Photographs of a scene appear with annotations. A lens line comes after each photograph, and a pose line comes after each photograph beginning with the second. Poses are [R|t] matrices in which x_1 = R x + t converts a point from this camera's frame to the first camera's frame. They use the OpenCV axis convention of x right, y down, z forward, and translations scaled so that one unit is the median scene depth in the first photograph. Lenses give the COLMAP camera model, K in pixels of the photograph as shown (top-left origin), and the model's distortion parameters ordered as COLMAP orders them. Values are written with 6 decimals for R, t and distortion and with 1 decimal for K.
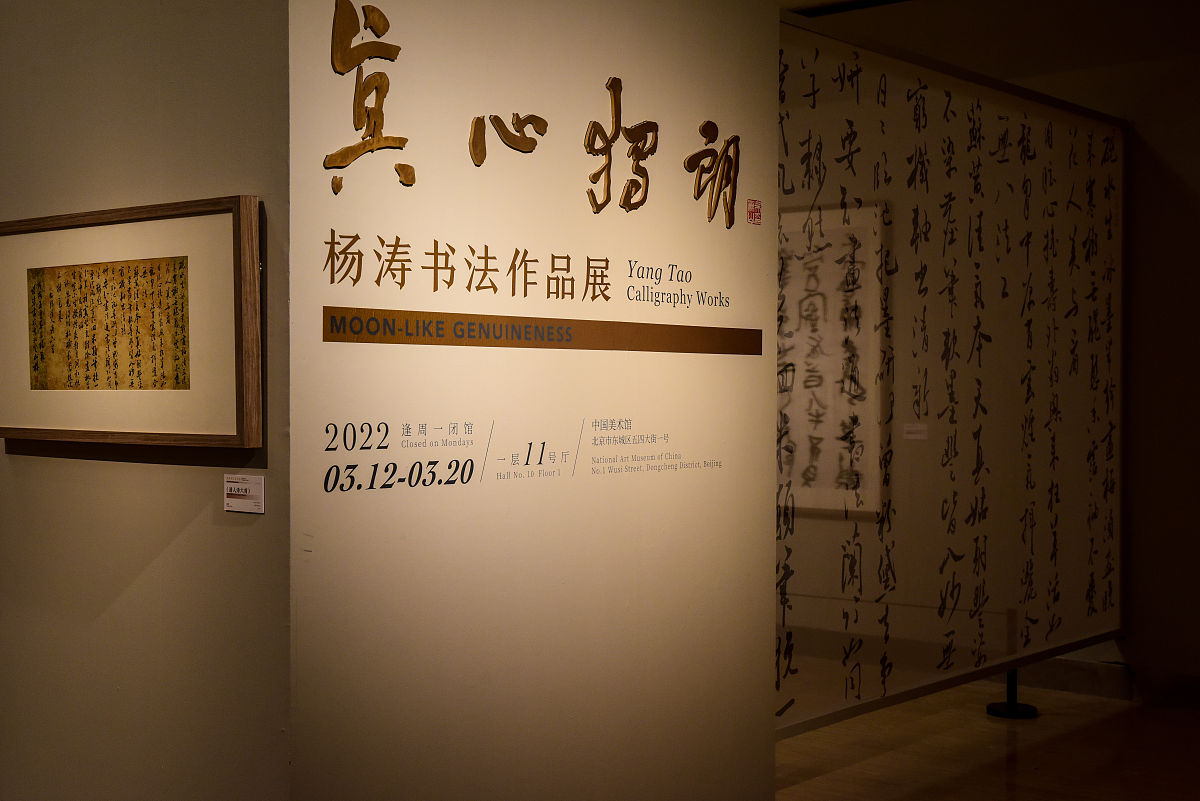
lens RADIAL K [[1639.3, 0, 600.0], [0, 1639.3, 400.5], [0, 0, 1]] dist [0.005835, 0.004413]
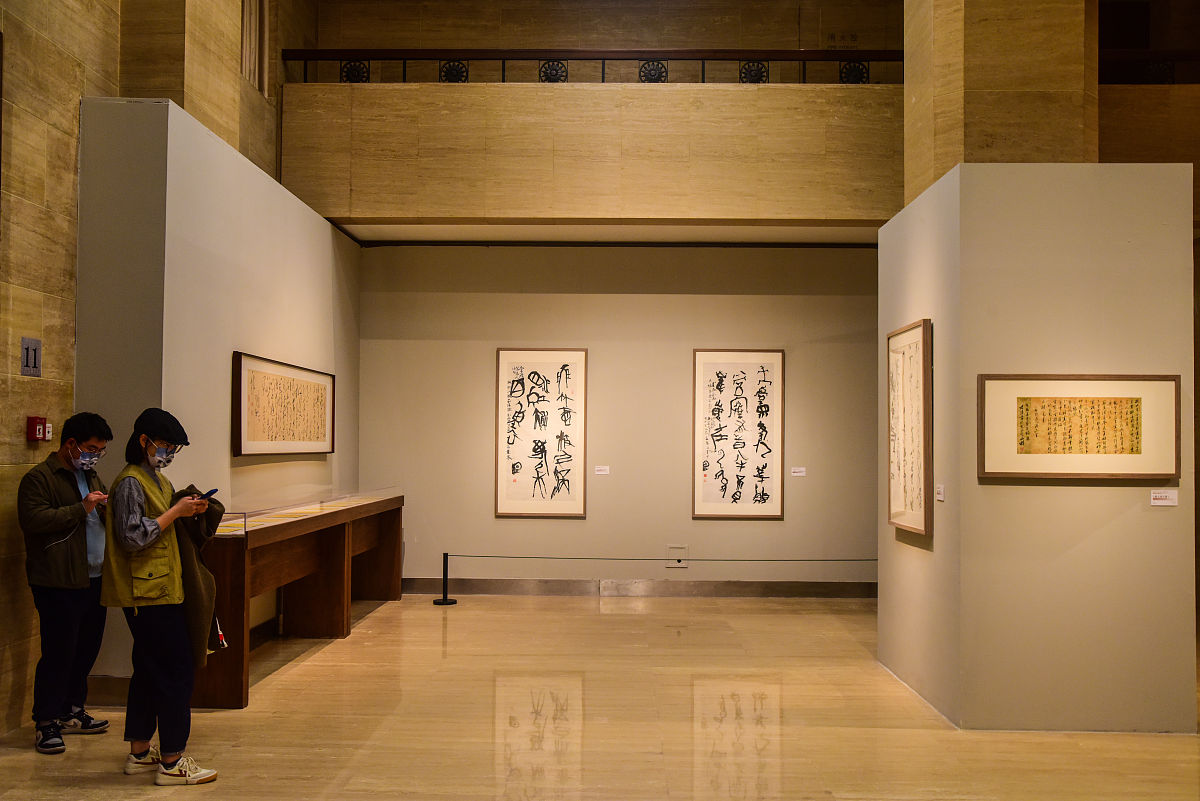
lens RADIAL K [[1175.6, 0, 600.0], [0, 1175.6, 400.5], [0, 0, 1]] dist [0.002530, 0.003363]
pose [[0.784752, 0.025345, 0.619291, -1.728438], [0.001552, 0.999080, -0.042856, -0.011446], [-0.619808, 0.034593, 0.783991, 0.141602]]
